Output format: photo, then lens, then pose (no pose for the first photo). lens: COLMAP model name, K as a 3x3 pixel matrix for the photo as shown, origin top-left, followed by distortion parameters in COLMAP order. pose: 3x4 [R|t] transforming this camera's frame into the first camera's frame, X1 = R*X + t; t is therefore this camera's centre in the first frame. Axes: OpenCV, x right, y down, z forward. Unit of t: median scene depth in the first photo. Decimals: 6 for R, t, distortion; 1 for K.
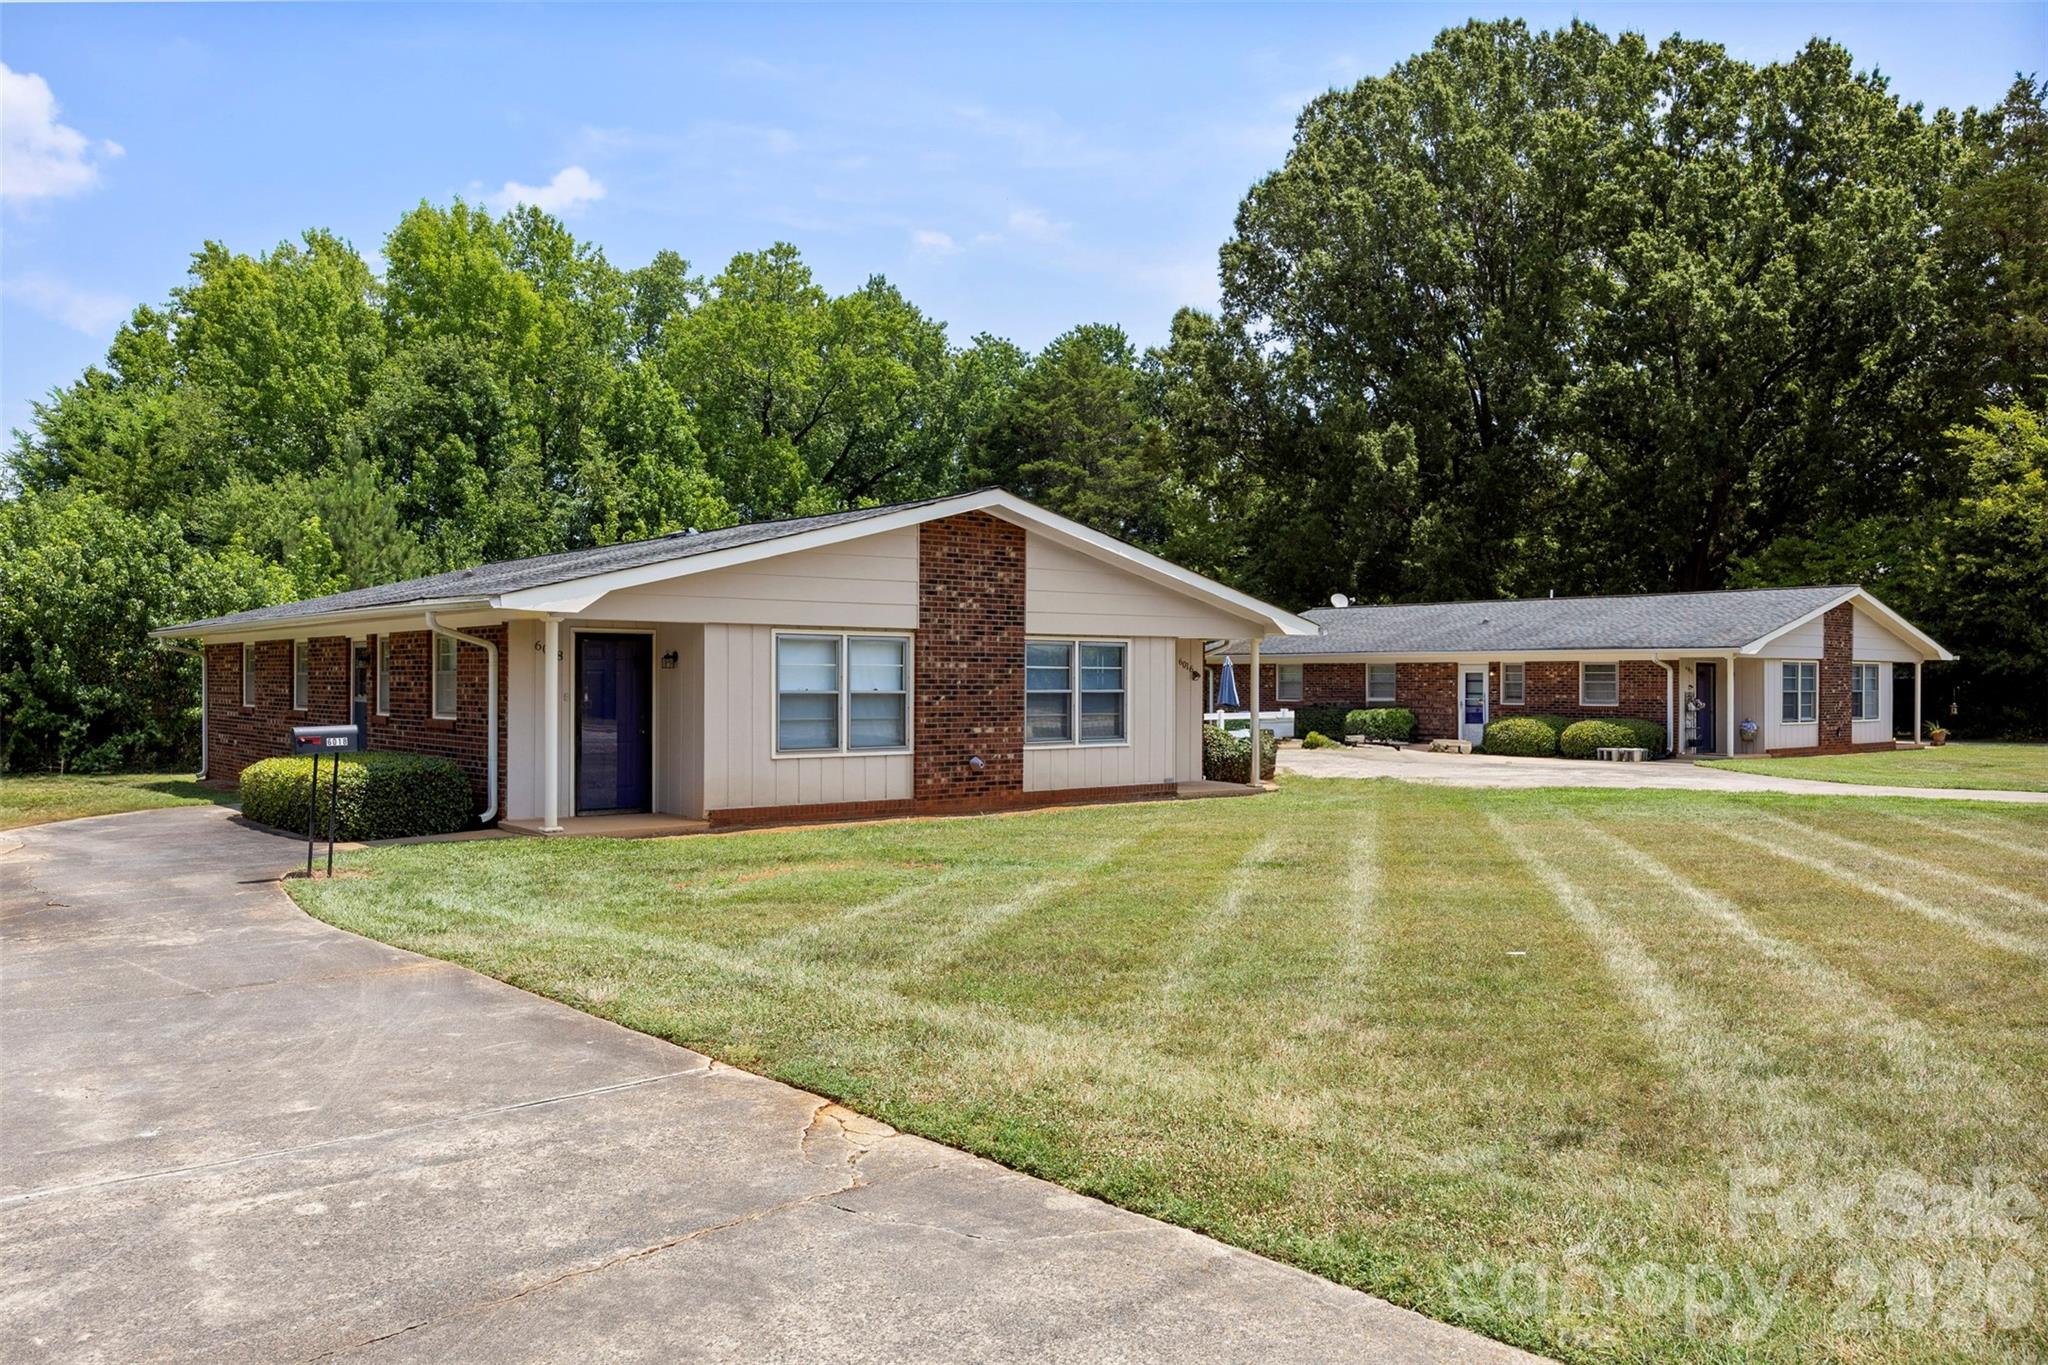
lens RADIAL K [[1521.0, 0, 1035.4], [0, 1521.0, 674.2], [0, 0, 1]] dist [-0.008726, 0.012749]
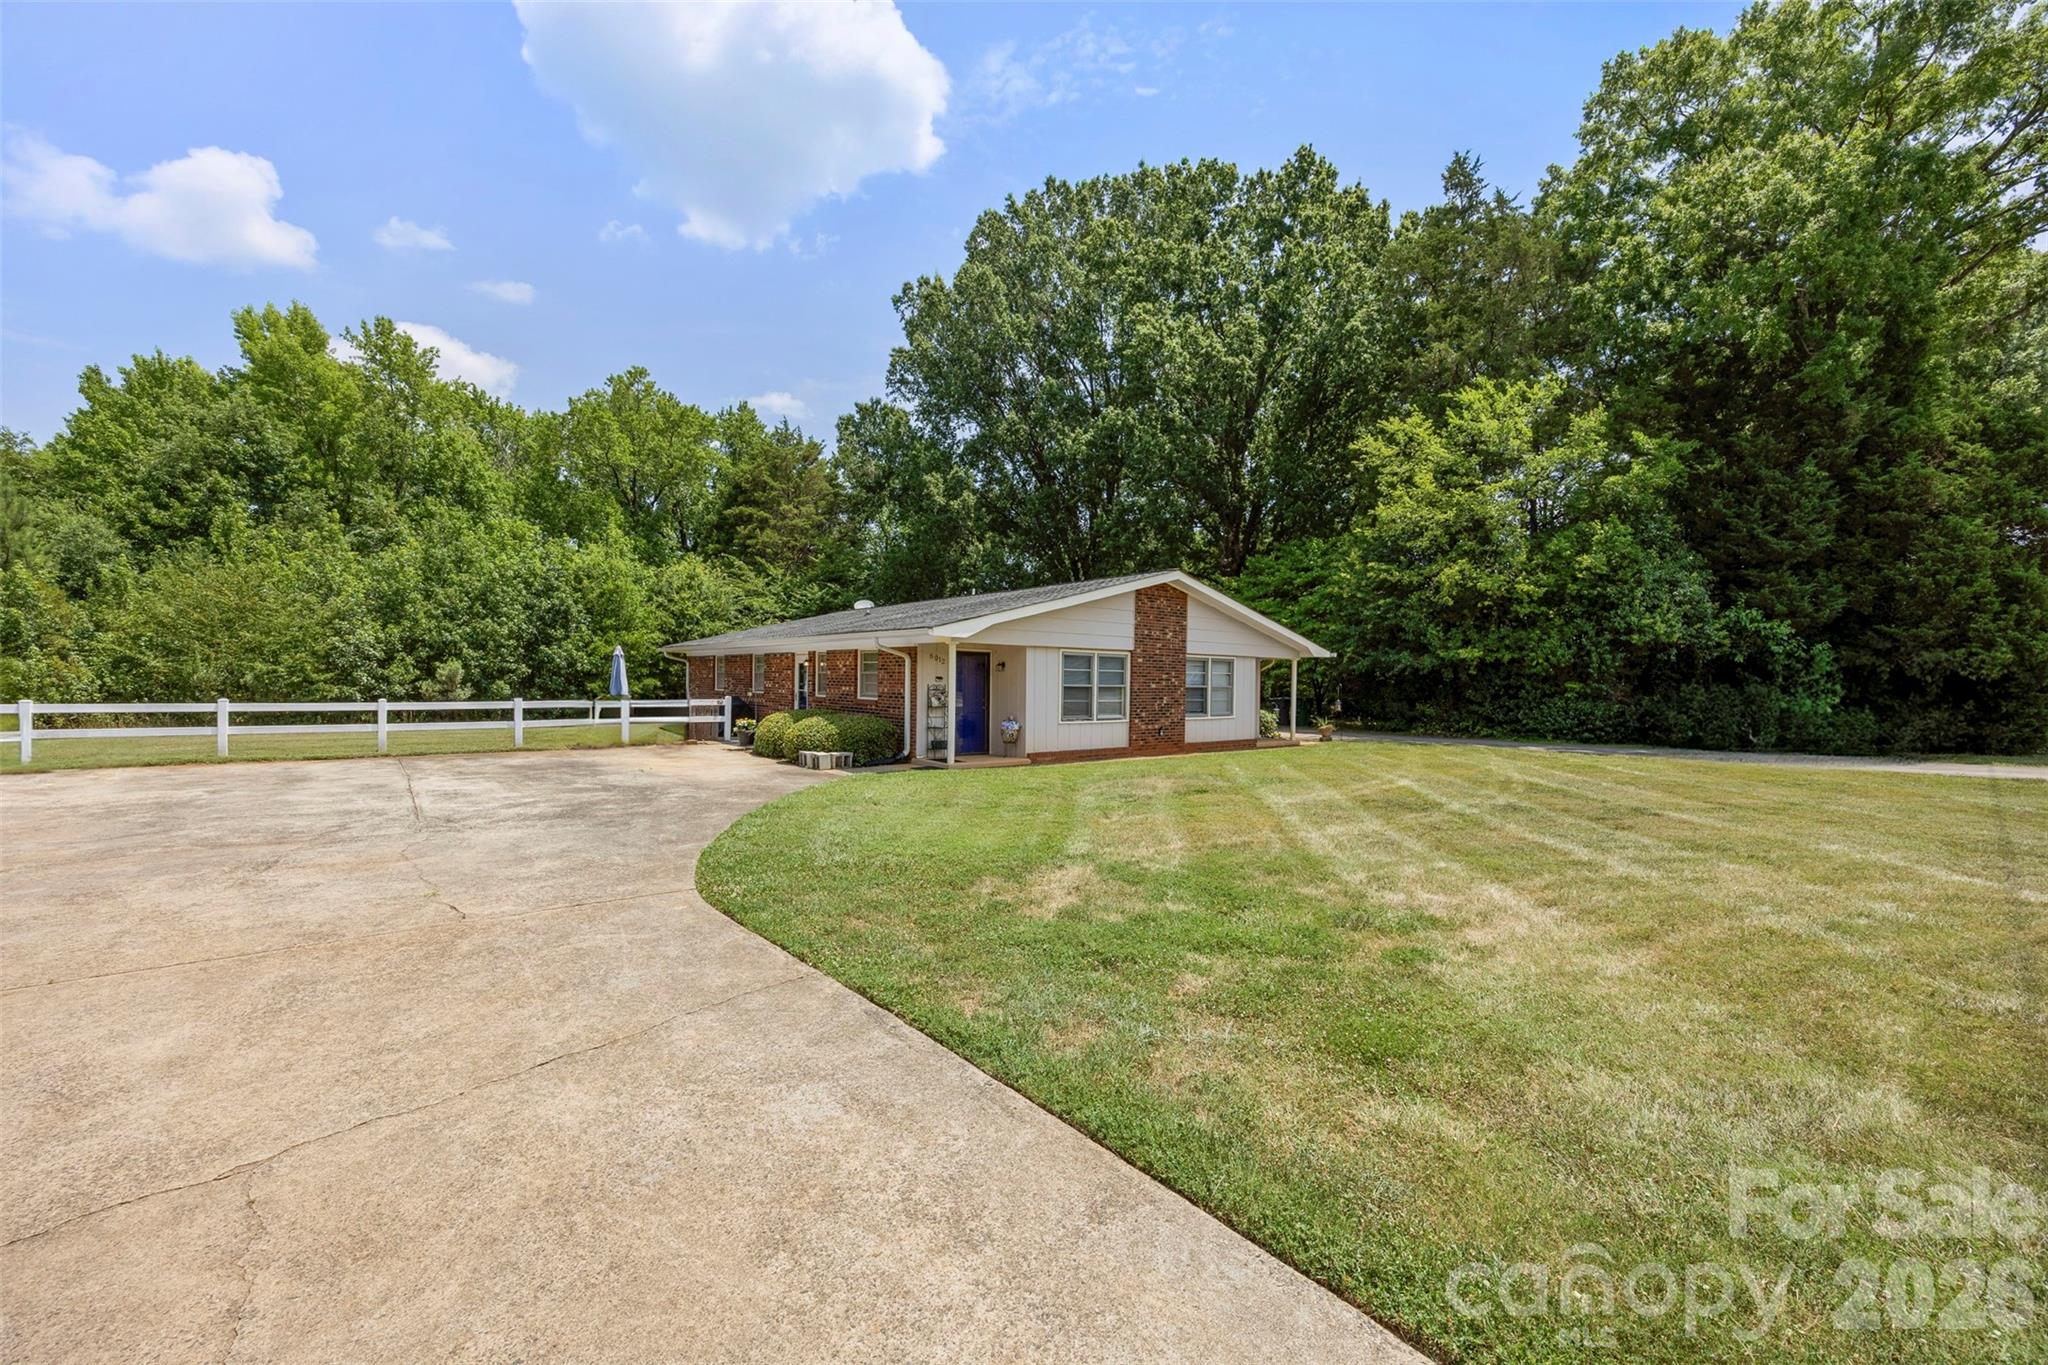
lens RADIAL K [[787.6, 0, 1039.9], [0, 787.6, 695.2], [0, 0, 1]] dist [-0.000741, -0.001016]
pose [[0.999705, 0.013054, -0.020488, 0.497105], [-0.012536, 0.999604, 0.025204, 0.006192], [0.020808, -0.024940, 0.999472, 0.552880]]
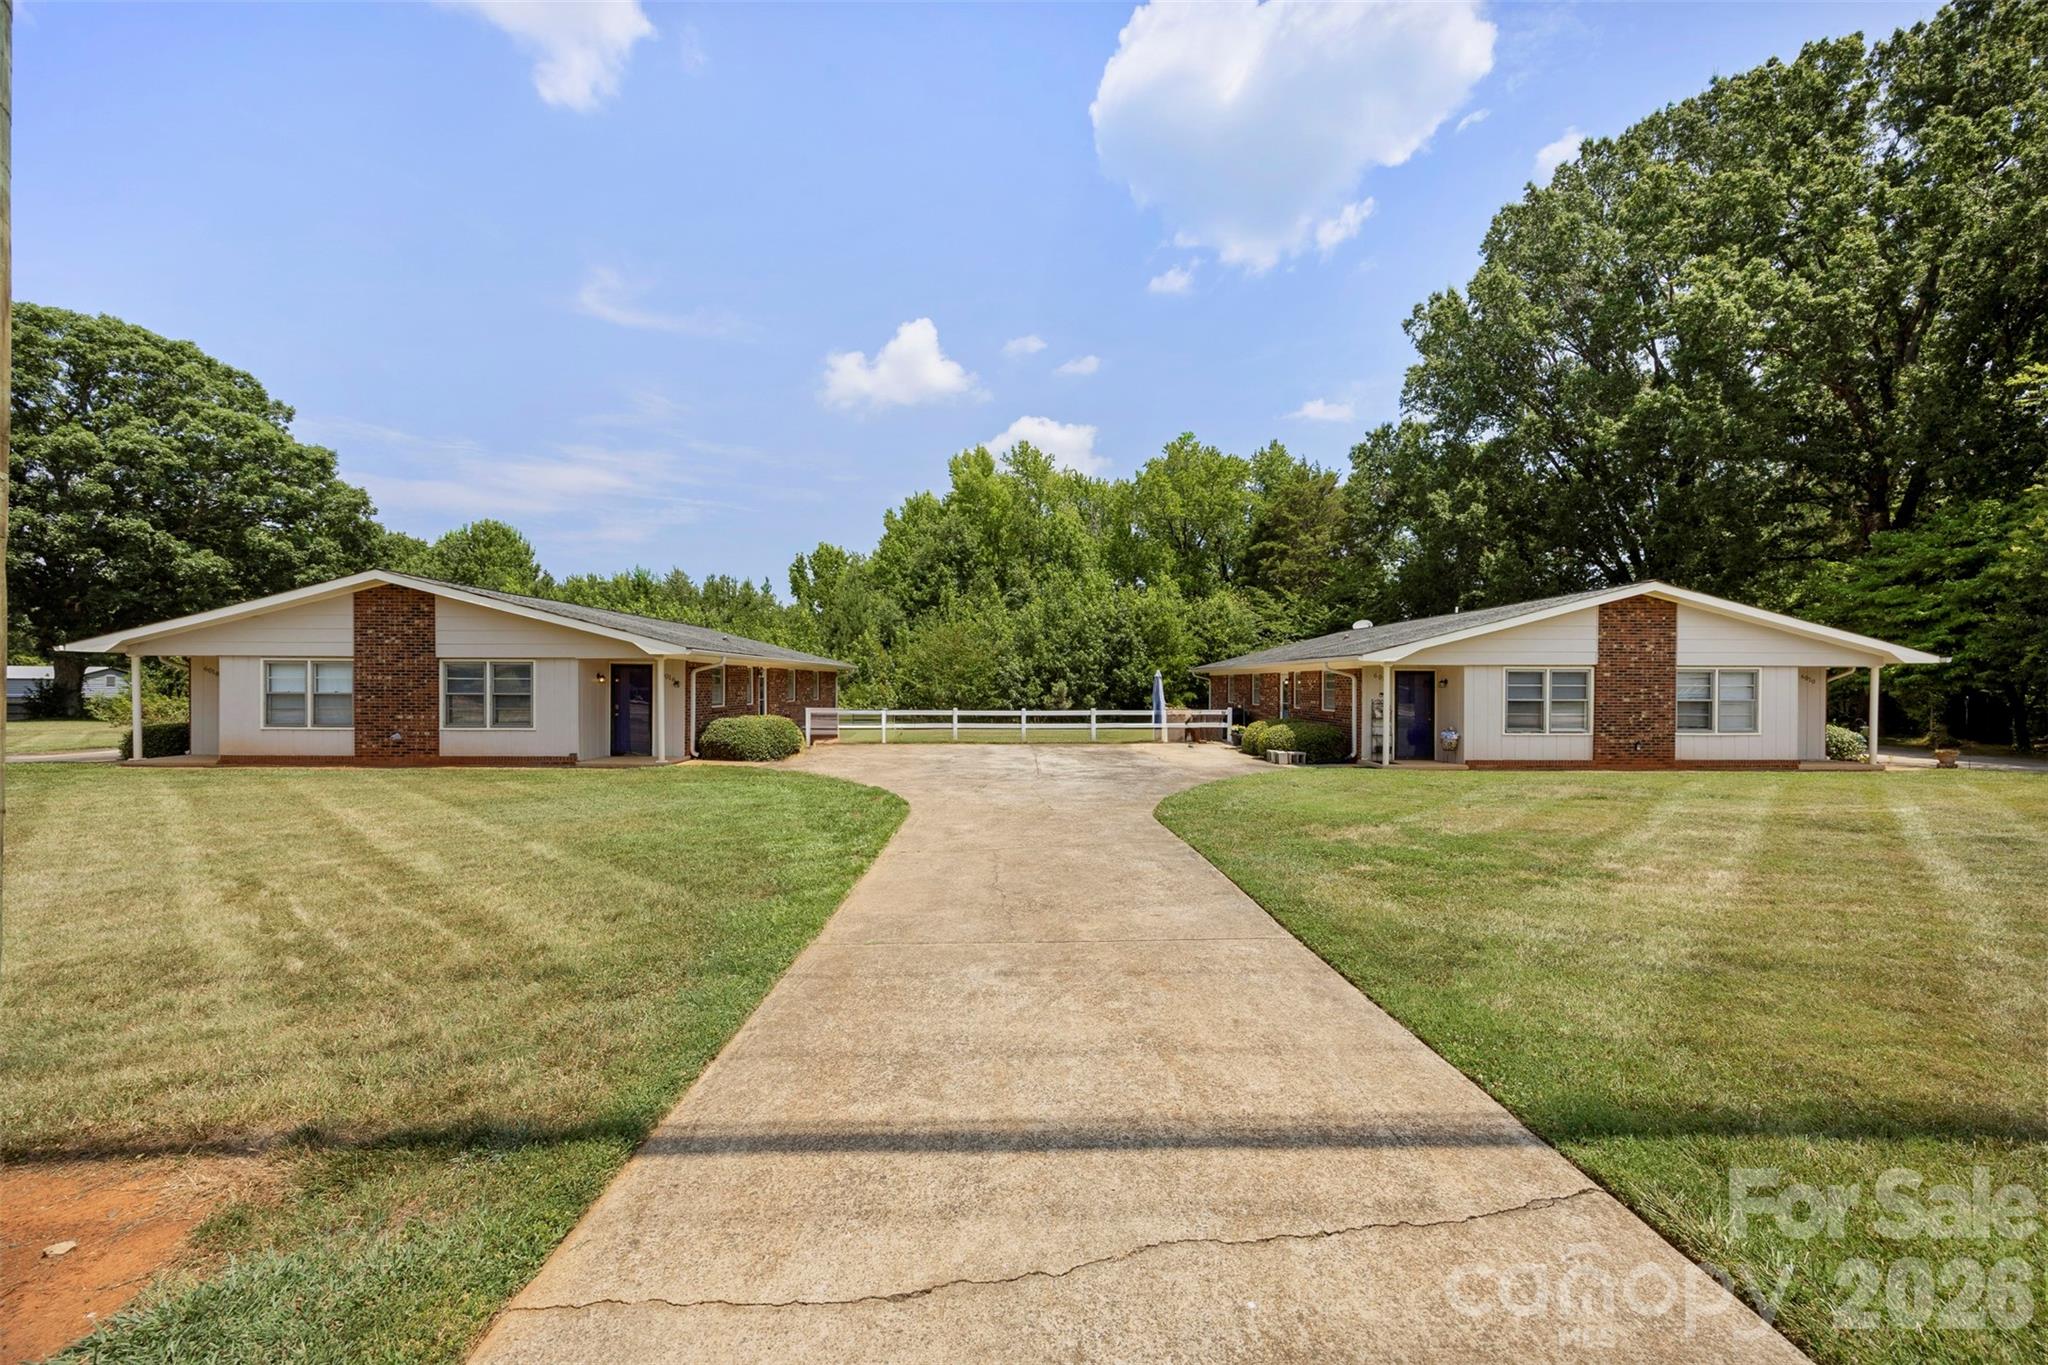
lens RADIAL K [[787.6, 0, 1046.2], [0, 787.6, 697.7], [0, 0, 1]] dist [-0.000741, -0.001016]
pose [[0.773804, 0.010486, -0.633338, 0.592543], [0.001777, 0.999823, 0.018725, 0.000636], [0.633423, -0.015615, 0.773648, 0.440911]]
